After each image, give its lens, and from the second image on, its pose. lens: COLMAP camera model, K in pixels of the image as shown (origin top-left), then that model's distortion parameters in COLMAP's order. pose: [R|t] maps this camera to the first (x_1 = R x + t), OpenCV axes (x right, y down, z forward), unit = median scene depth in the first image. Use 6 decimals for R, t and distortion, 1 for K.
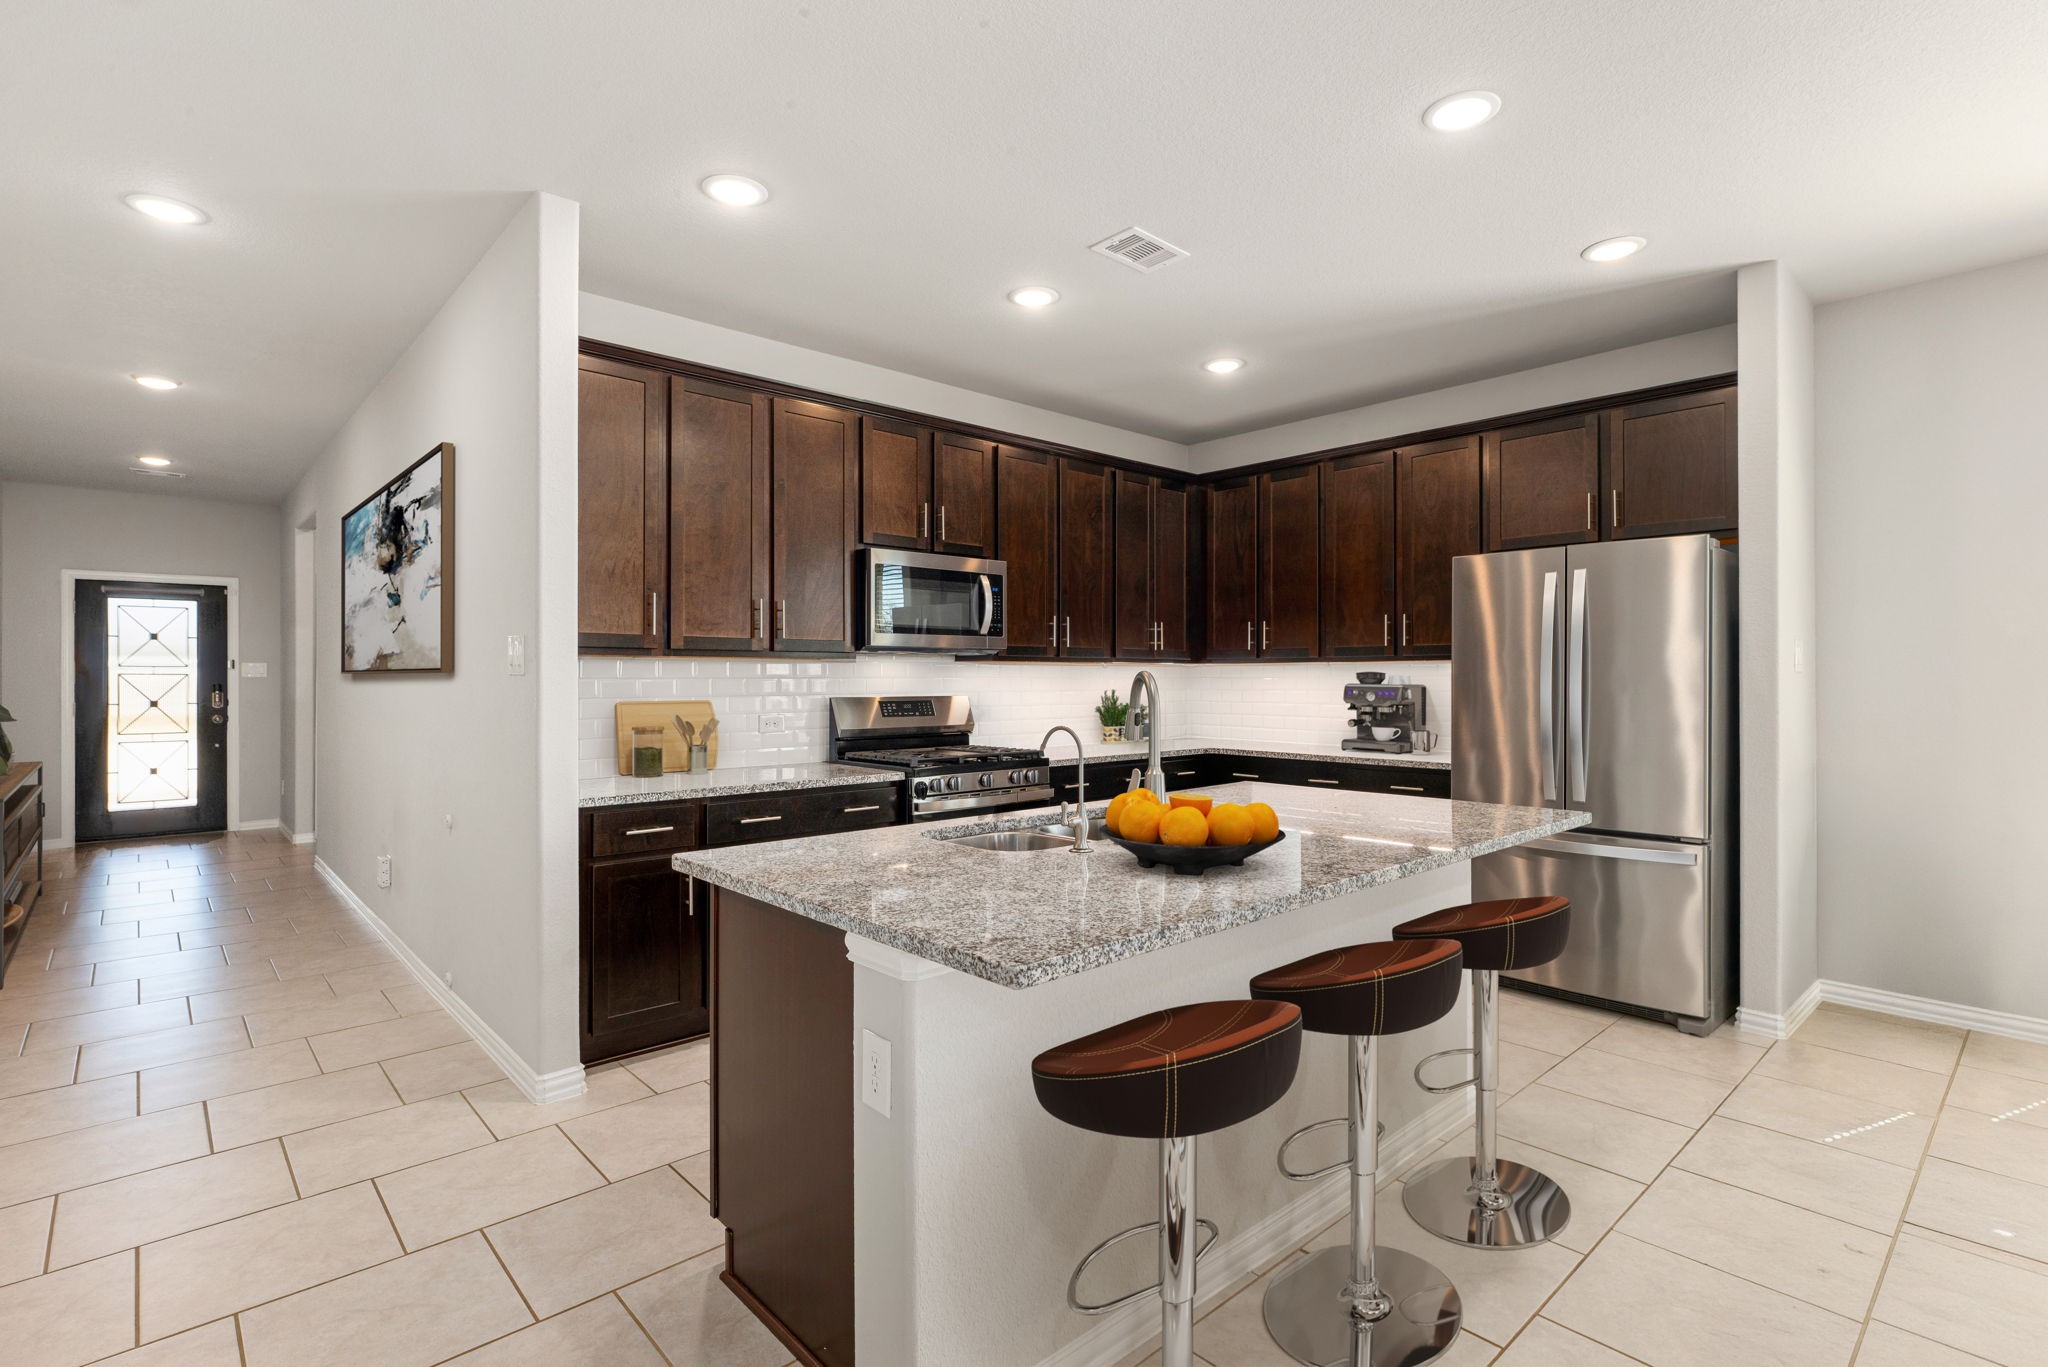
lens RADIAL K [[985.3, 0, 1029.4], [0, 985.3, 689.0], [0, 0, 1]] dist [0.012428, 0.000641]
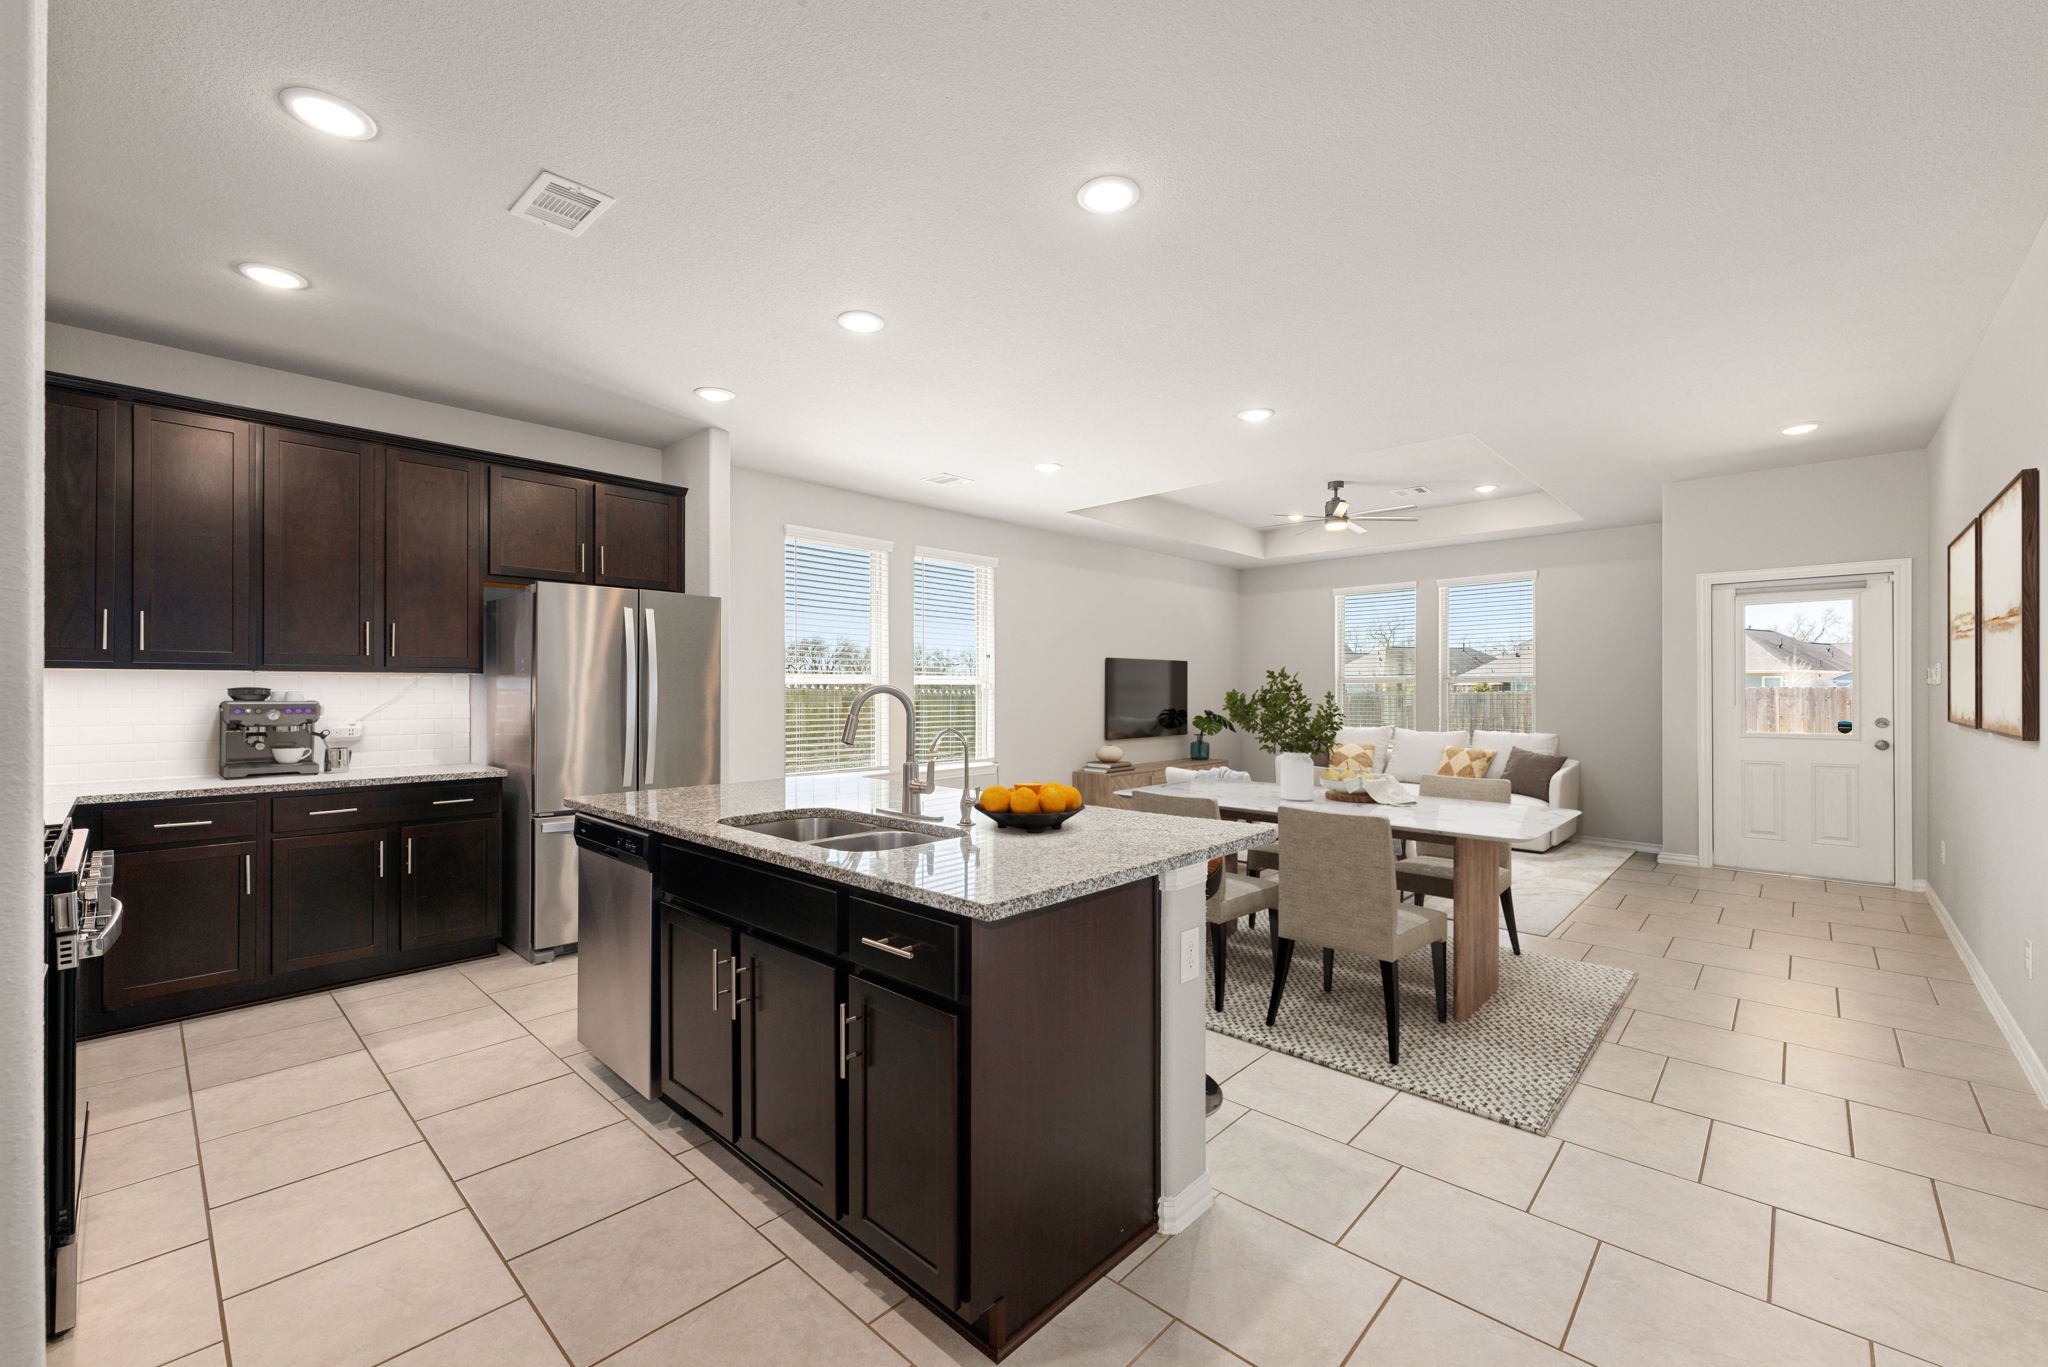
lens RADIAL K [[847.3, 0, 1030.2], [0, 847.3, 690.5], [0, 0, 1]] dist [0.000474, -0.000695]
pose [[-0.080997, -0.000493, 0.996714, -0.543996], [0.010992, 0.999939, 0.001388, -0.005833], [-0.996654, 0.011069, -0.080987, 0.516504]]
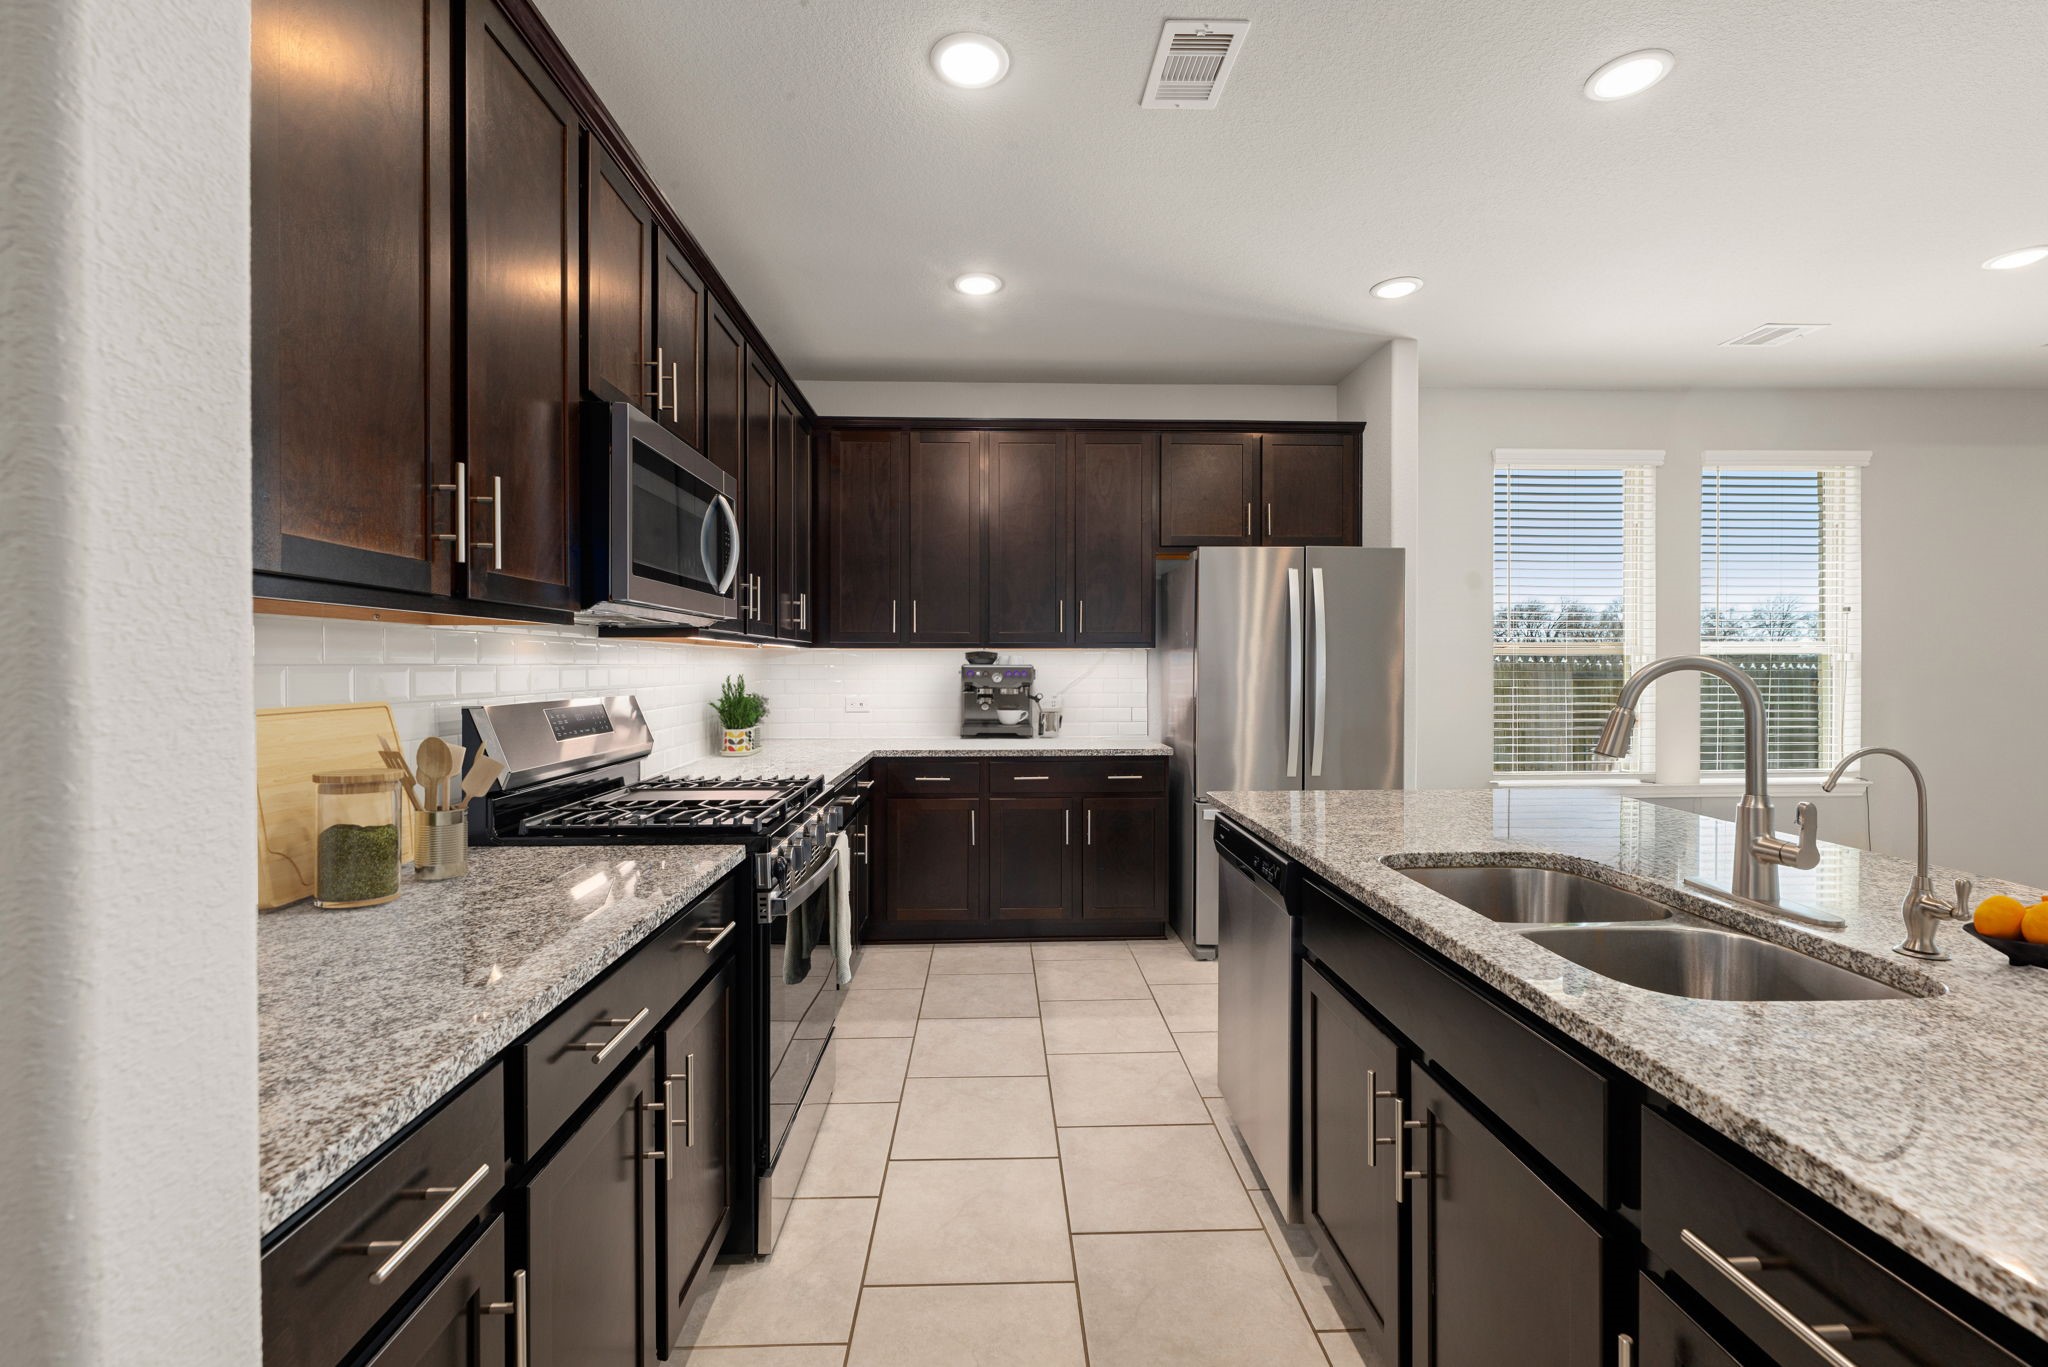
lens RADIAL K [[847.3, 0, 1025.0], [0, 847.3, 672.6], [0, 0, 1]] dist [0.000474, -0.000695]
pose [[0.648468, -0.008312, 0.761197, -0.344081], [0.010356, 0.999944, 0.002096, -0.006766], [-0.761171, 0.006524, 0.648518, 0.556879]]
